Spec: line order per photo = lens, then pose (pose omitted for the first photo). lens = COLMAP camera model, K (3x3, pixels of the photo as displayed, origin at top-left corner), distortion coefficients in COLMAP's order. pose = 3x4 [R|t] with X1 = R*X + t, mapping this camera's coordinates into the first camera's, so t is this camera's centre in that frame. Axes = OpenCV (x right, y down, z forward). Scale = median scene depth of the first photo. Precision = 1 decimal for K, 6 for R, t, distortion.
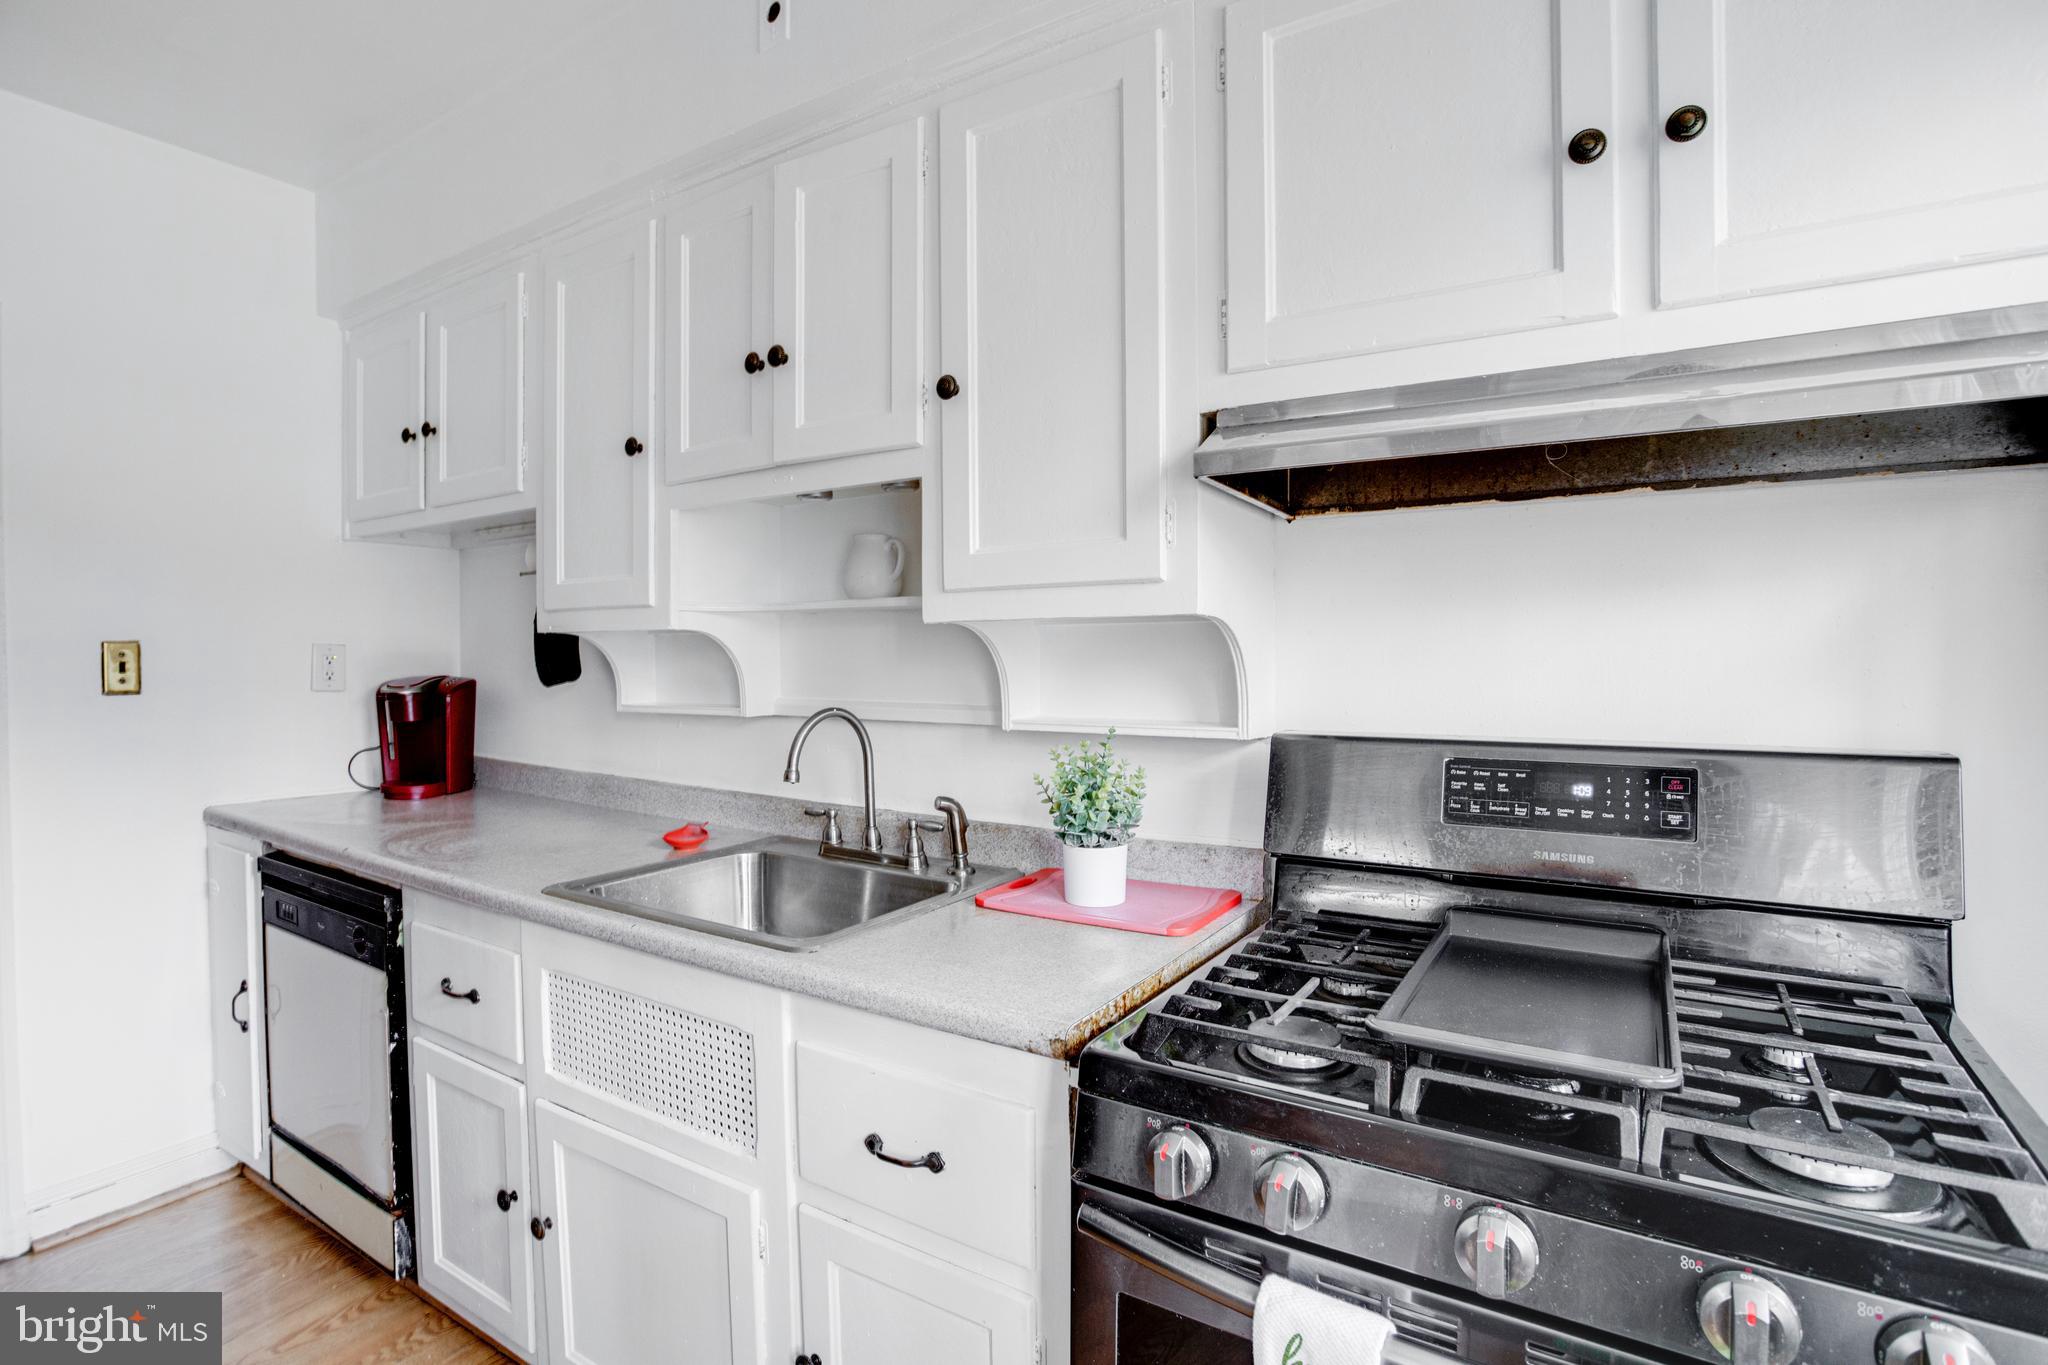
lens RADIAL K [[1001.5, 0, 1025.6], [0, 1001.5, 678.4], [0, 0, 1]] dist [-0.069133, 0.028674]
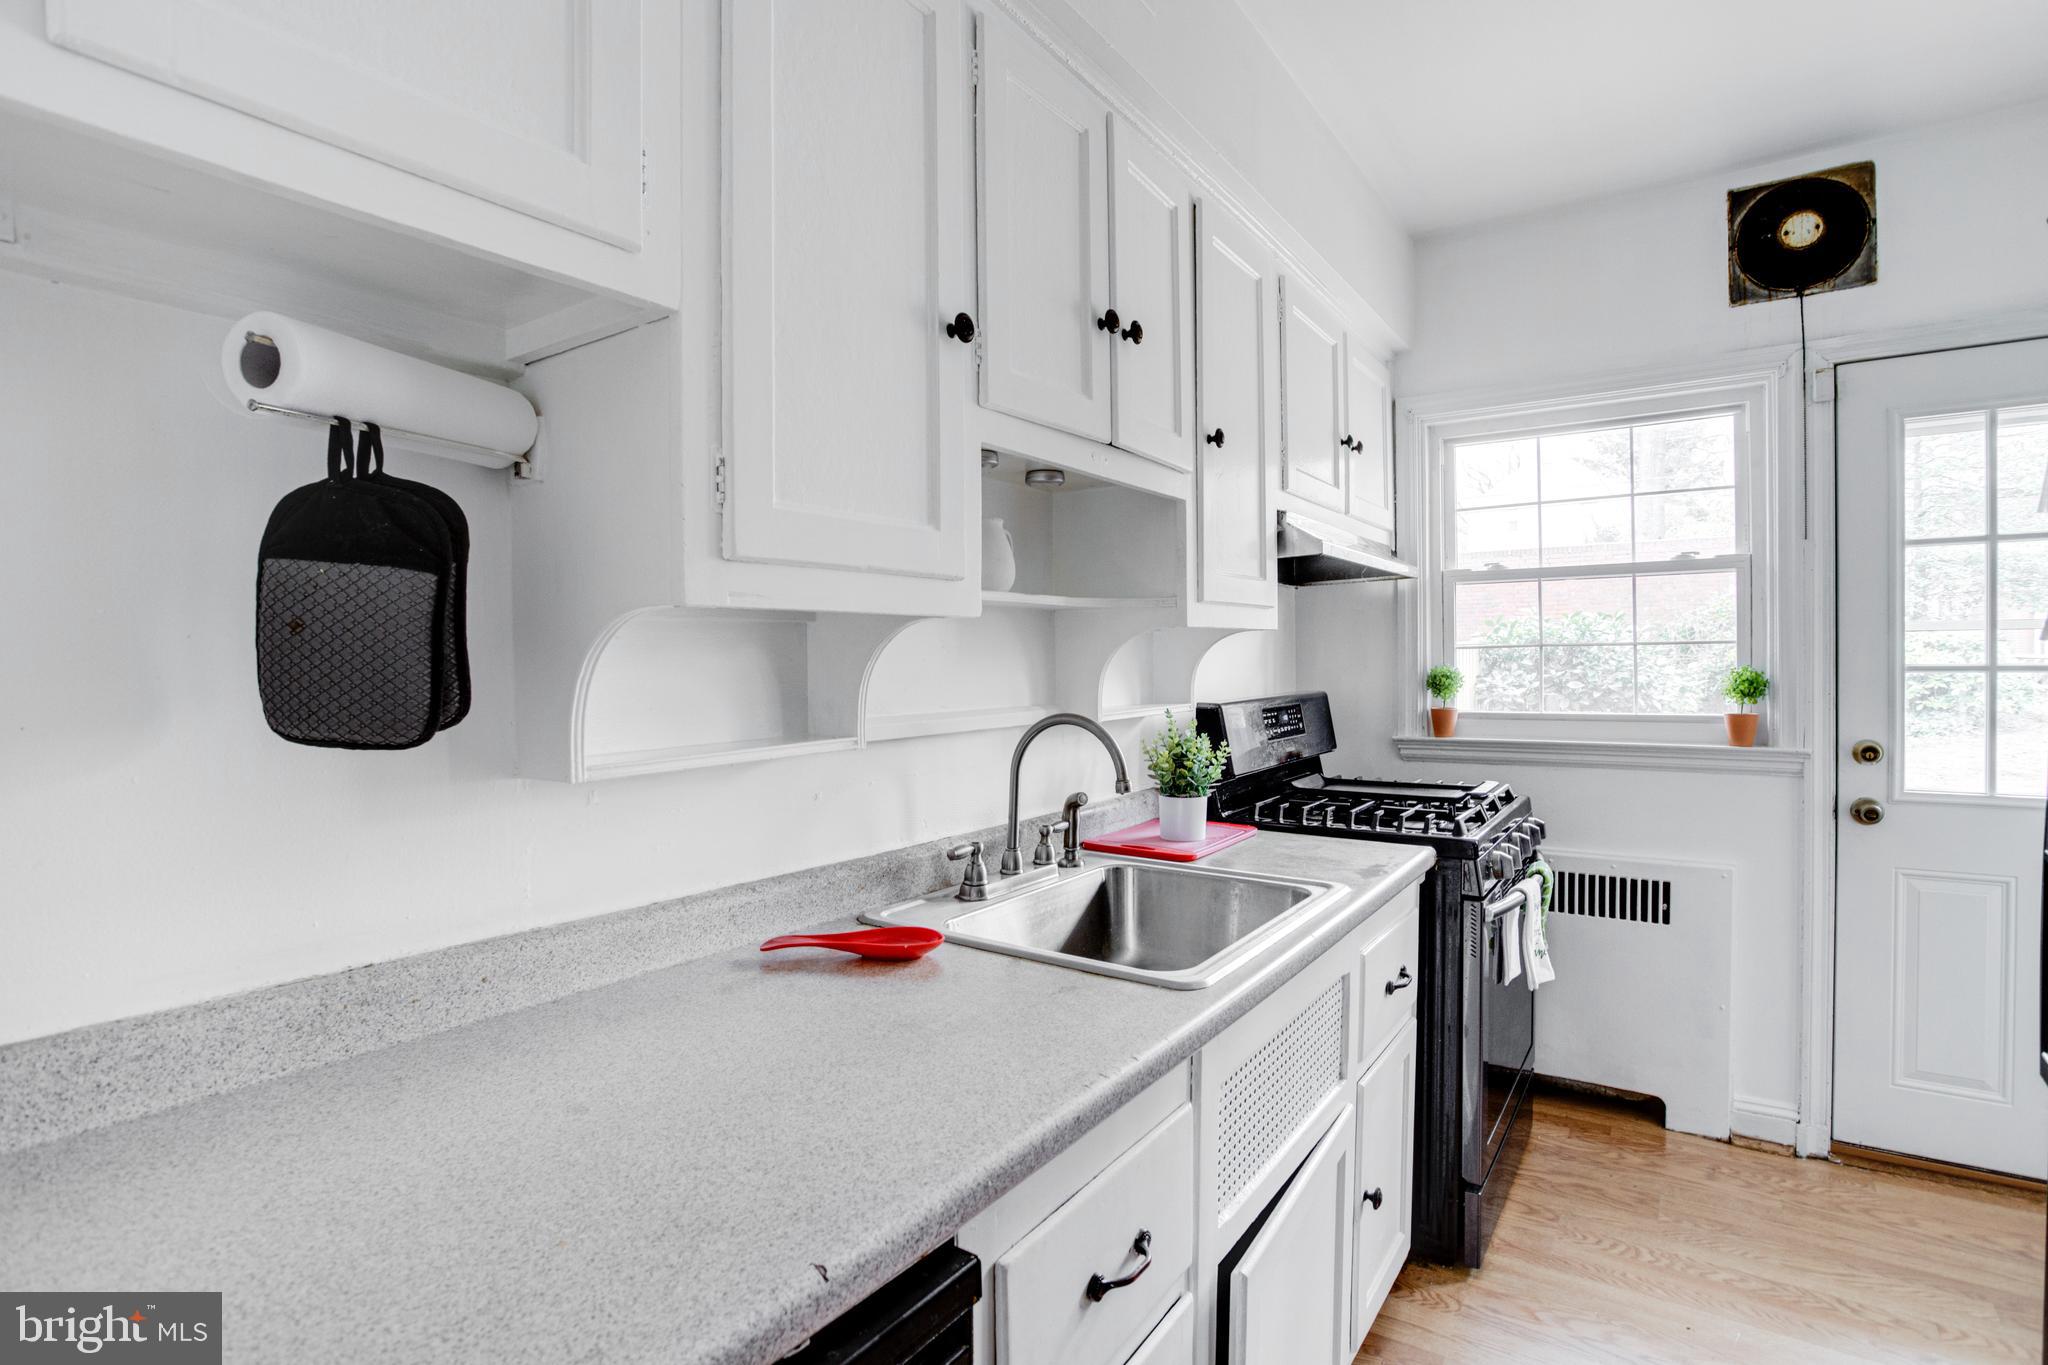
lens RADIAL K [[1006.5, 0, 1035.4], [0, 1006.5, 675.1], [0, 0, 1]] dist [-0.056760, 0.020669]
pose [[0.025508, -0.018908, 0.999496, -1.340094], [0.028467, 0.999429, 0.018180, -0.027802], [-0.999269, 0.027989, 0.026032, 1.210727]]
